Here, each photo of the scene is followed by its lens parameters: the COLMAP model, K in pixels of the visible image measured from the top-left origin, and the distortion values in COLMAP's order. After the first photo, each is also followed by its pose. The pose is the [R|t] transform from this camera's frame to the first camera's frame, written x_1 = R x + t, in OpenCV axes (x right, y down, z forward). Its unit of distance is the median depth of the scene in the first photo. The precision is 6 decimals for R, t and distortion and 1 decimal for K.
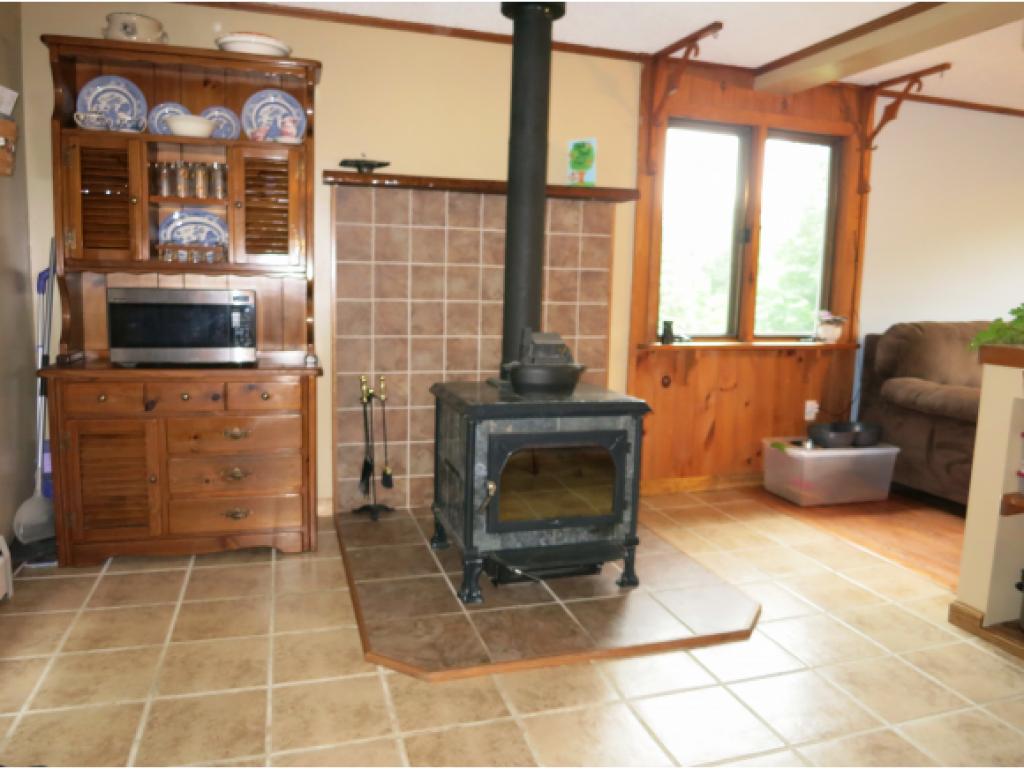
lens RADIAL K [[730.4, 0, 508.9], [0, 730.4, 382.2], [0, 0, 1]] dist [-0.038924, -0.004292]
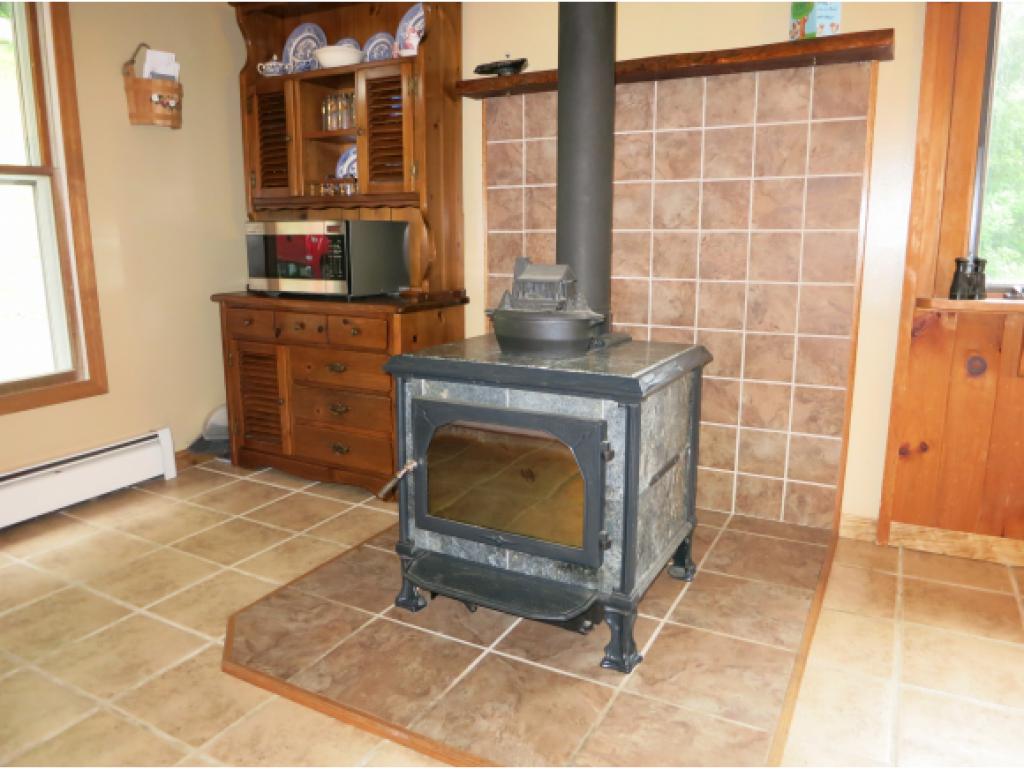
lens RADIAL K [[730.4, 0, 512.8], [0, 730.4, 382.8], [0, 0, 1]] dist [-0.038924, -0.004292]
pose [[0.697122, 0.116550, -0.707416, 0.484531], [-0.076599, 0.993158, 0.088143, -0.014516], [0.712849, -0.007259, 0.701280, 0.463898]]
